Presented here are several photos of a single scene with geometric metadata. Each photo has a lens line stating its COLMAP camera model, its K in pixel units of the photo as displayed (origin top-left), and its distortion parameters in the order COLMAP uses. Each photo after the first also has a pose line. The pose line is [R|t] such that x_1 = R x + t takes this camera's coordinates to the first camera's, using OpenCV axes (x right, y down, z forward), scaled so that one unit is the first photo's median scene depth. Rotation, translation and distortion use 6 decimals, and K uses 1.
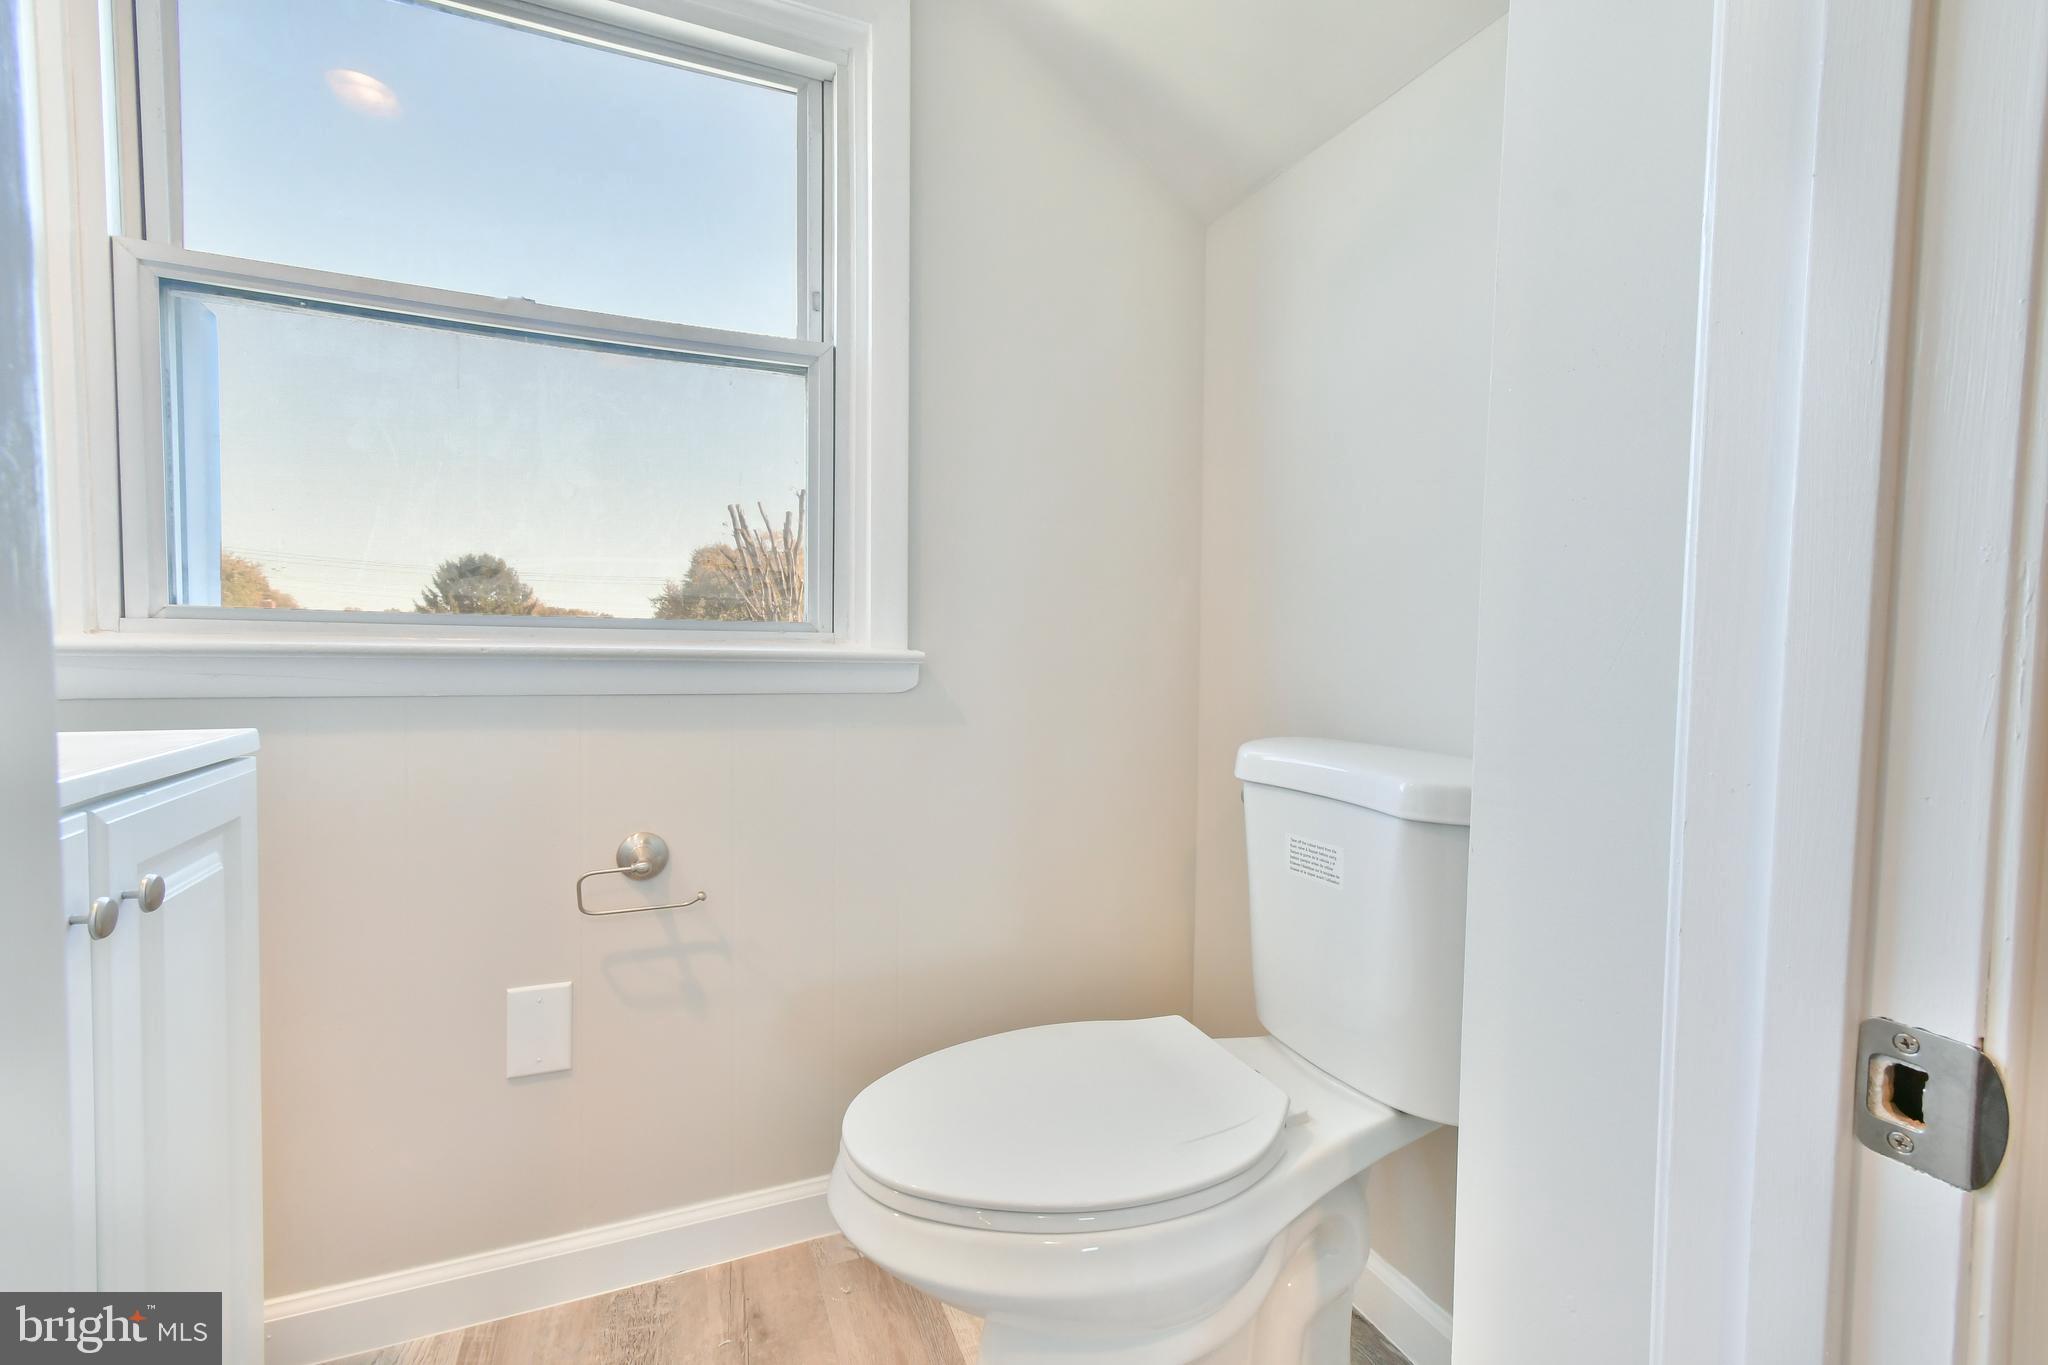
lens RADIAL K [[927.5, 0, 1019.7], [0, 927.5, 679.3], [0, 0, 1]] dist [0.020226, -0.000138]
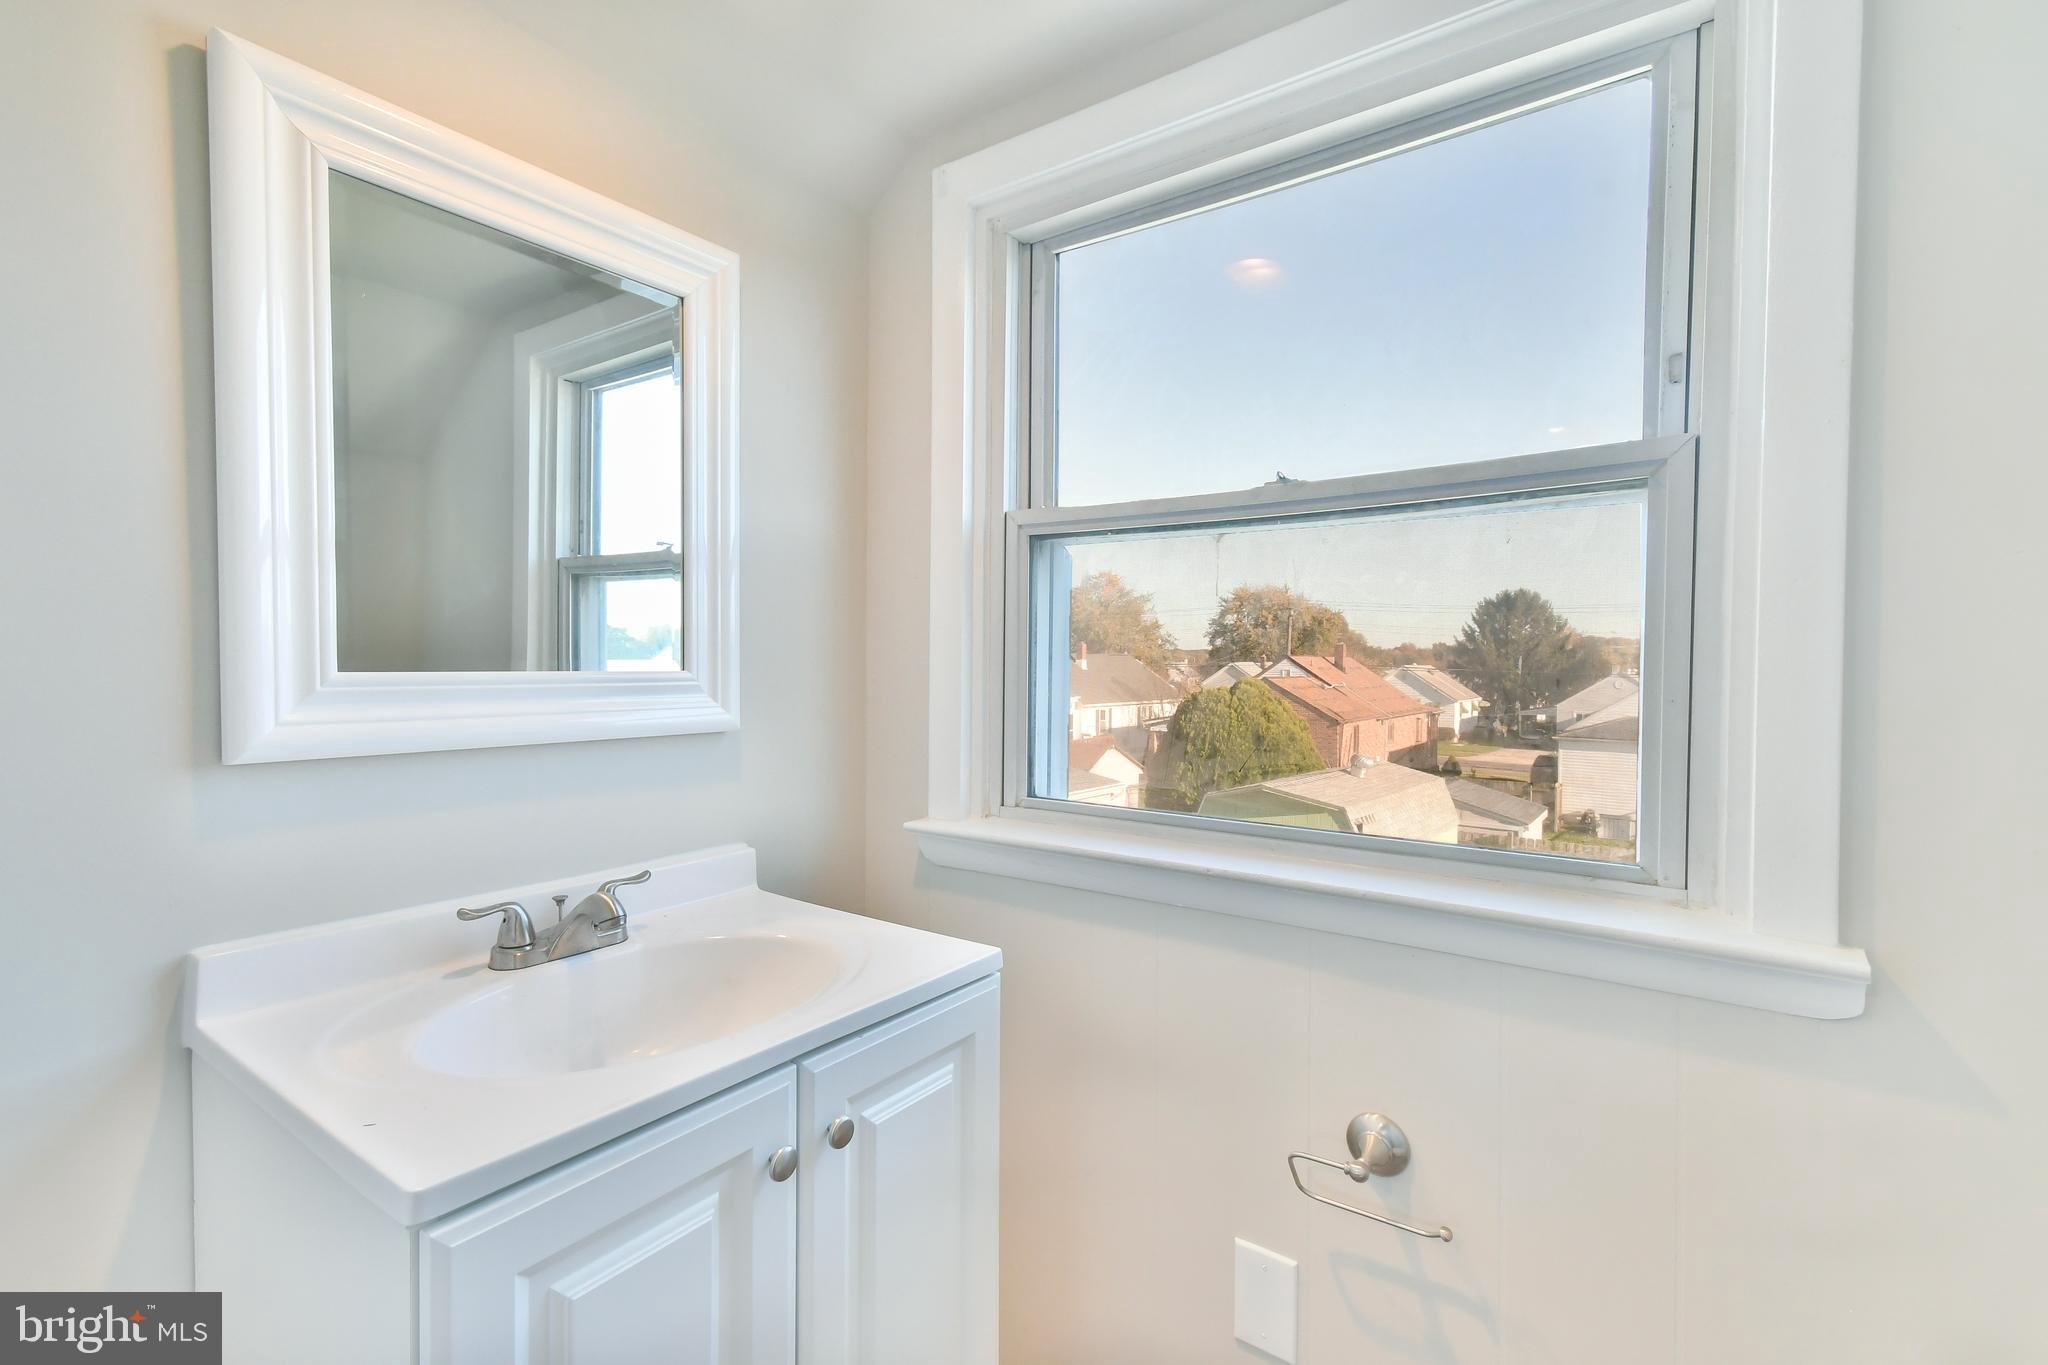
lens RADIAL K [[927.5, 0, 1019.7], [0, 927.5, 679.3], [0, 0, 1]] dist [0.020226, -0.000138]
pose [[0.516680, 0.006950, -0.856150, 0.108727], [-0.025436, 0.999650, -0.007236, -0.176725], [0.855801, 0.025516, 0.516676, 0.281948]]
